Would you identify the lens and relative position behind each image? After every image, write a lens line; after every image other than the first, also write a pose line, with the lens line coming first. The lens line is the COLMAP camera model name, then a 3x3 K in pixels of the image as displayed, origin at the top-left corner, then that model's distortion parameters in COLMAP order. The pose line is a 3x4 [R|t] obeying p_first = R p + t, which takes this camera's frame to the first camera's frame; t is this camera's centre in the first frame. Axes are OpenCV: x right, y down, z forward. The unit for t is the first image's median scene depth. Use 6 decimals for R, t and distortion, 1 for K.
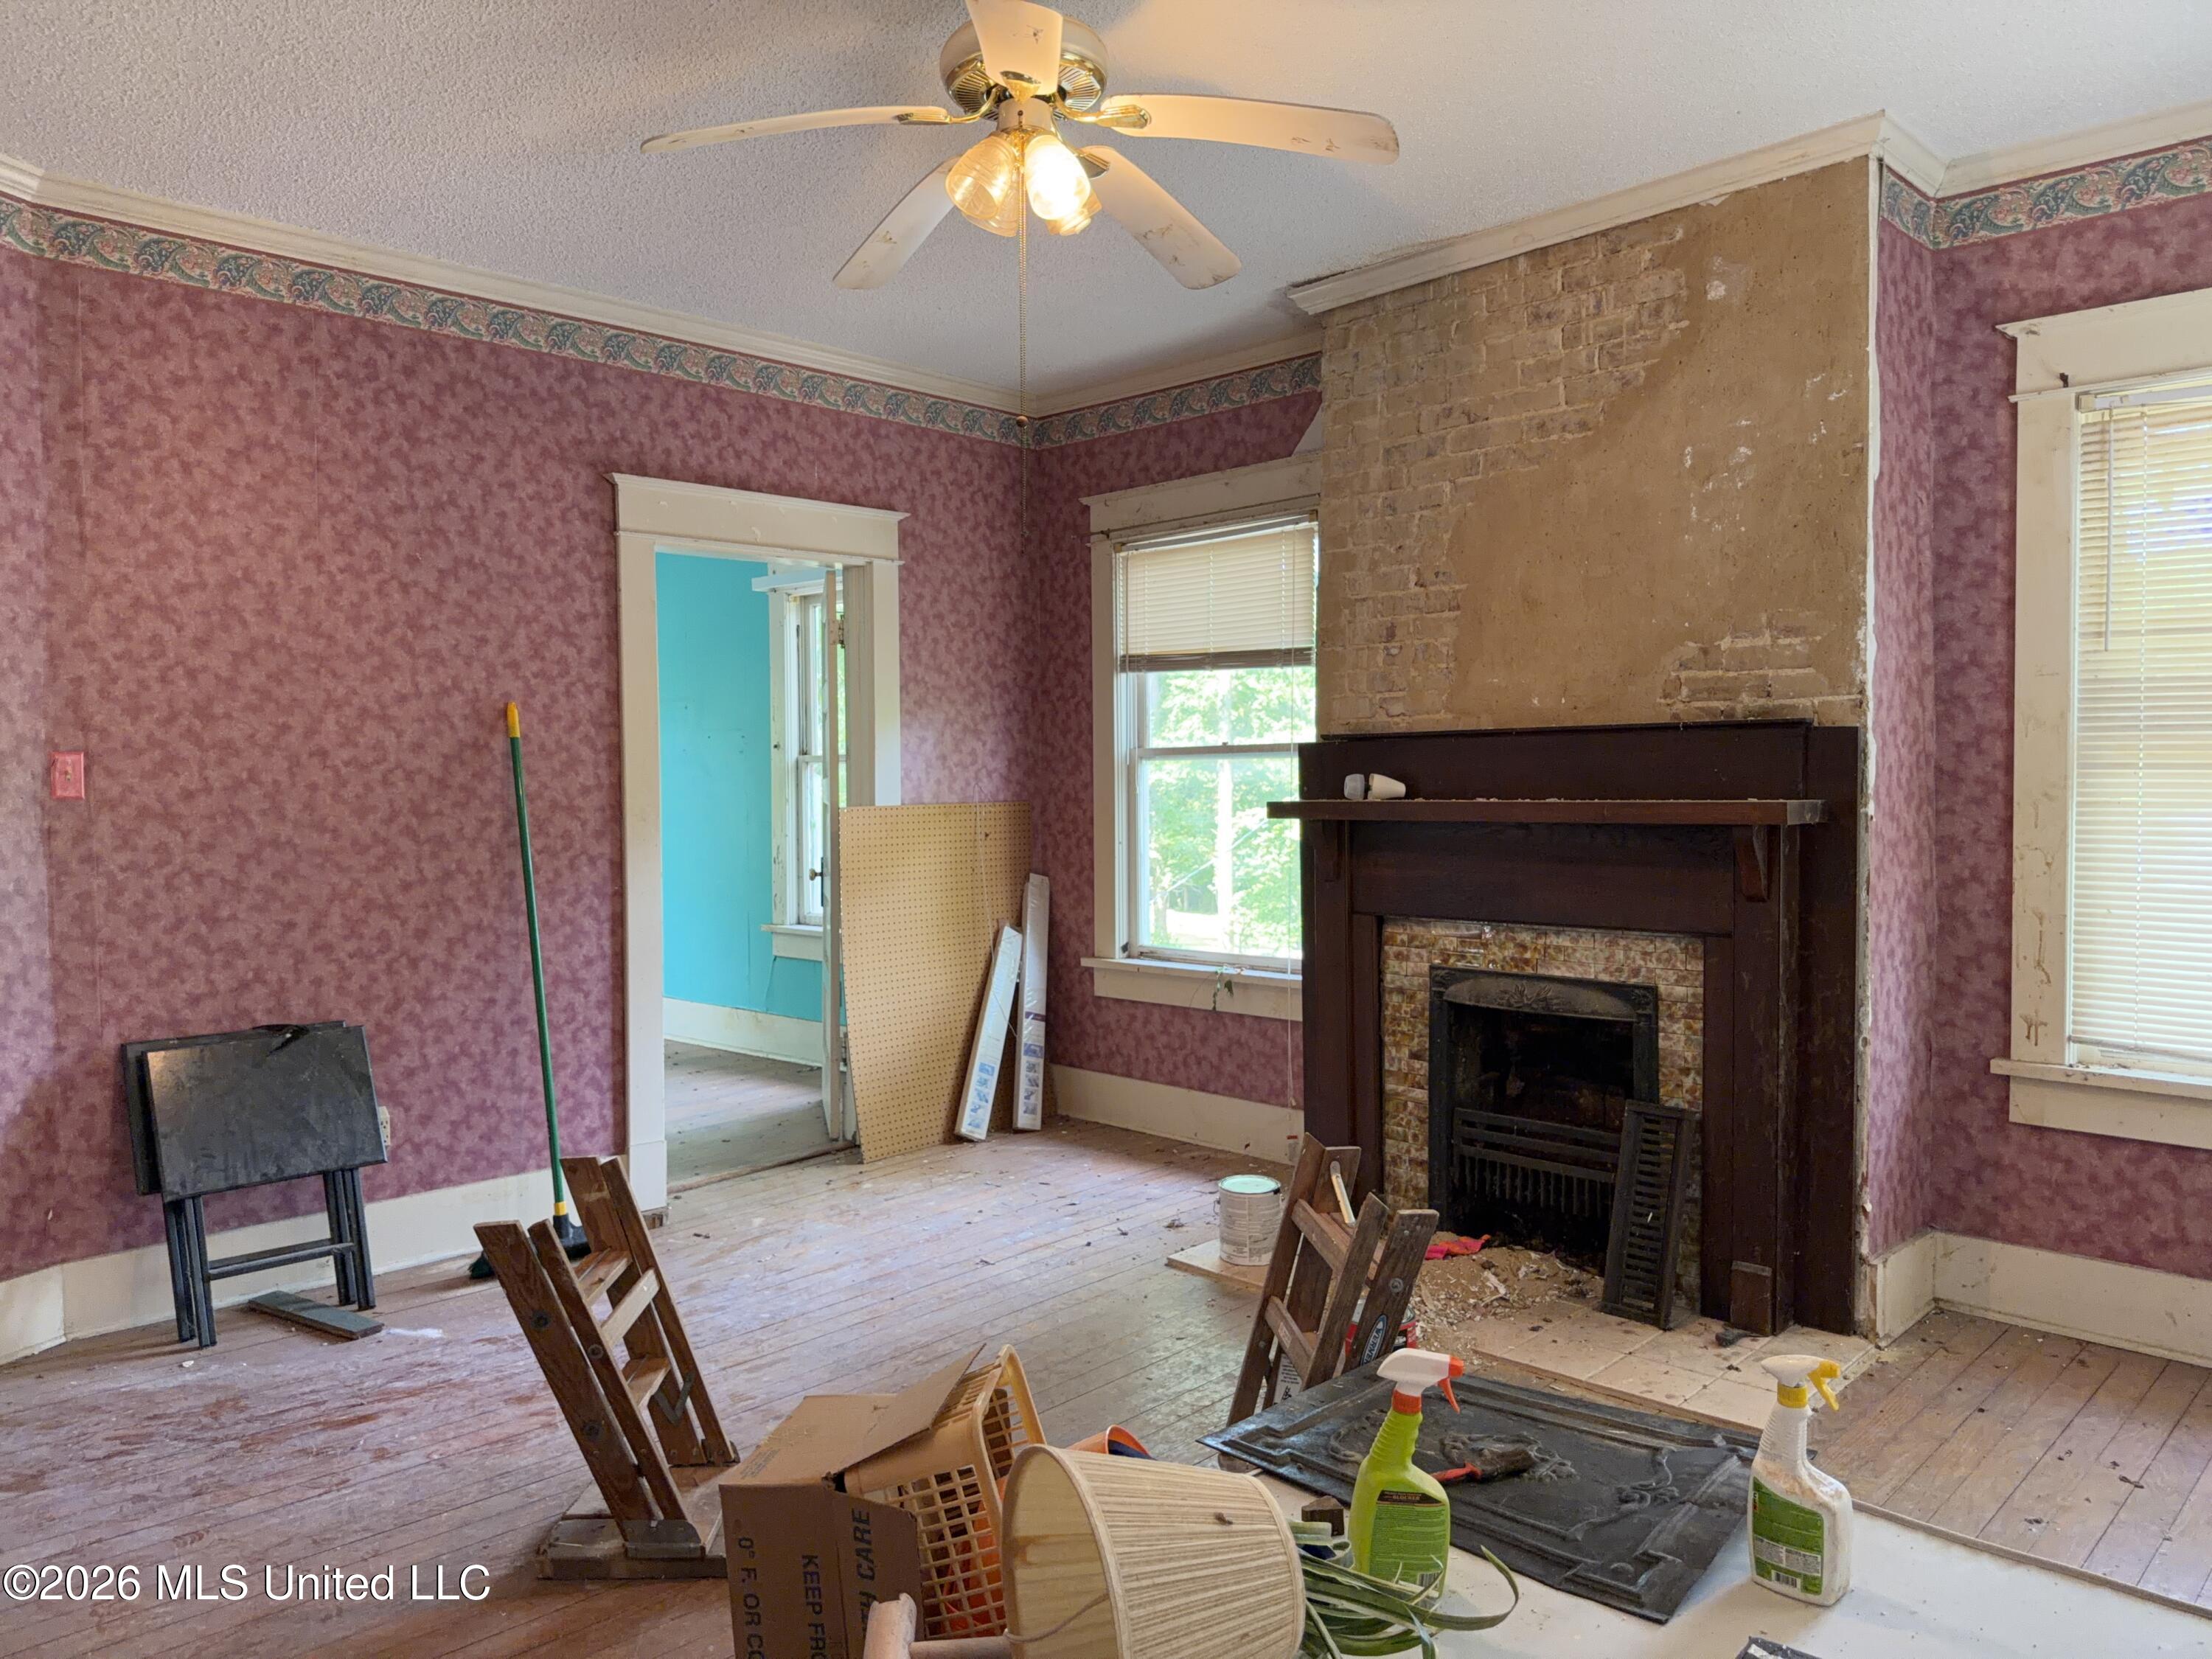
lens RADIAL K [[1551.3, 0, 1106.0], [0, 1551.3, 829.5], [0, 0, 1]] dist [0.162859, -0.274350]
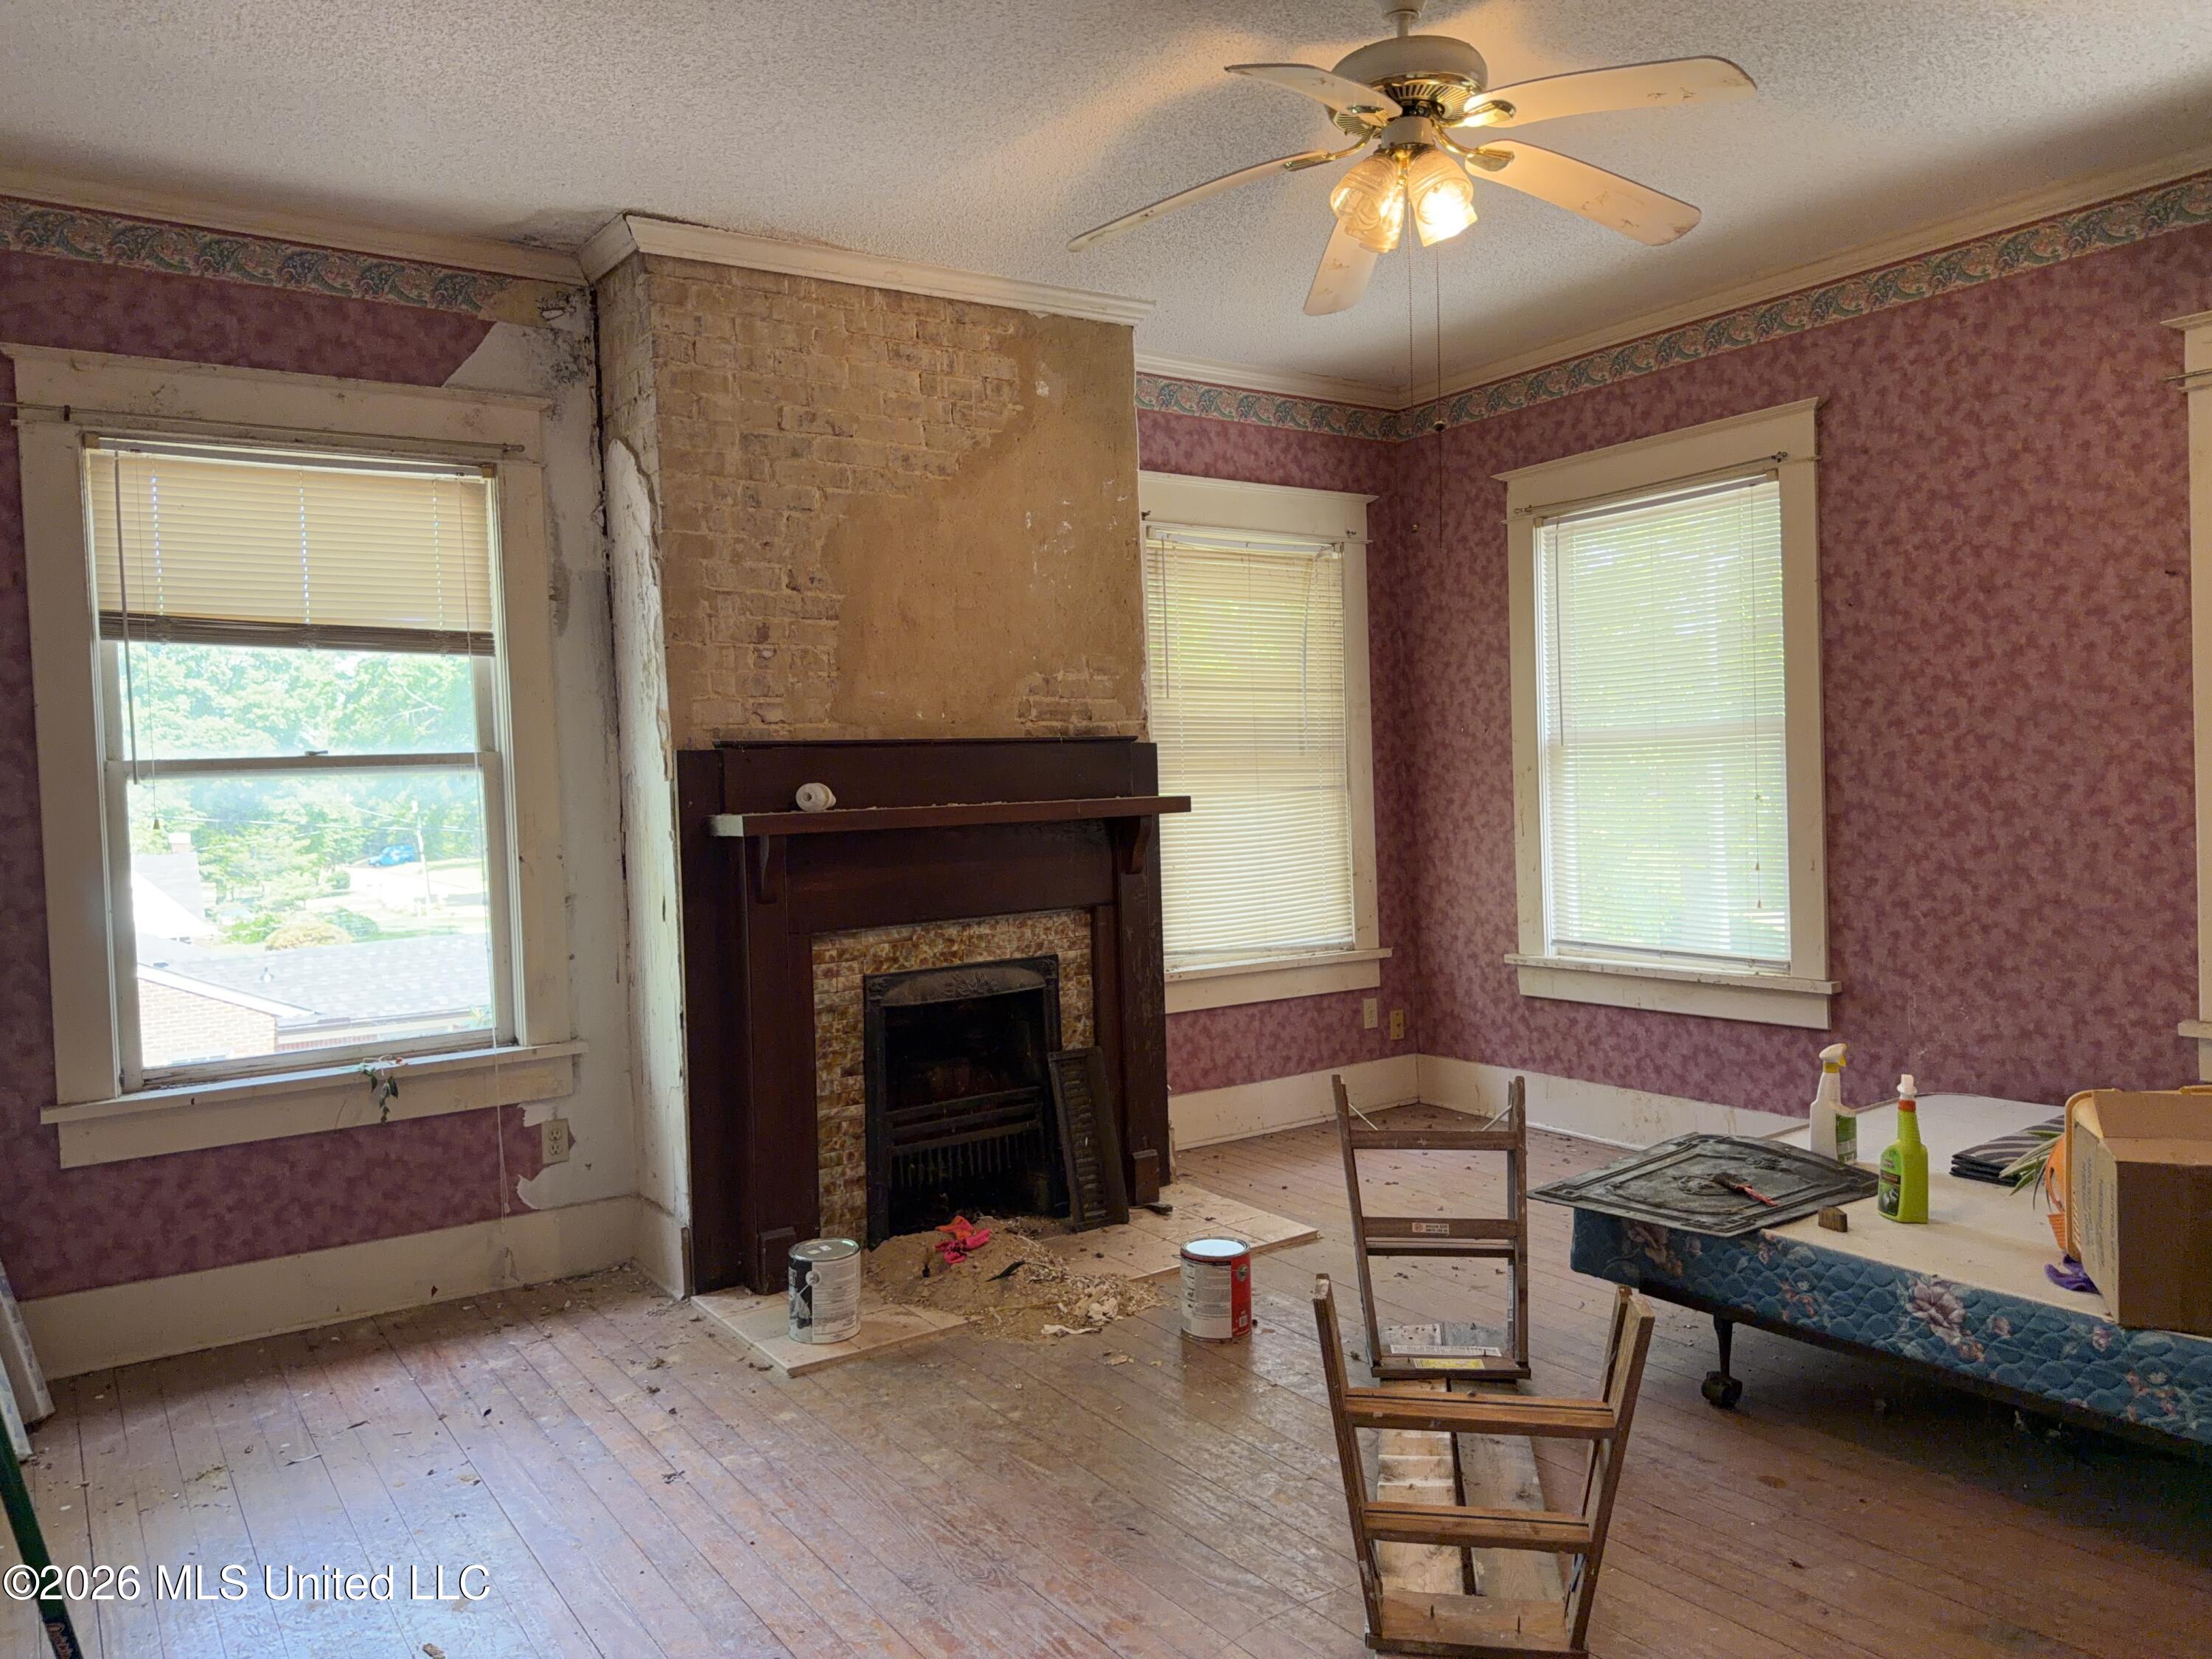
lens RADIAL K [[1551.3, 0, 1106.0], [0, 1551.3, 829.5], [0, 0, 1]] dist [0.162859, -0.274350]
pose [[0.189165, -0.030838, 0.981461, -0.735232], [0.062963, 0.997831, 0.019217, -0.015184], [-0.979925, 0.058160, 0.190696, 0.660095]]
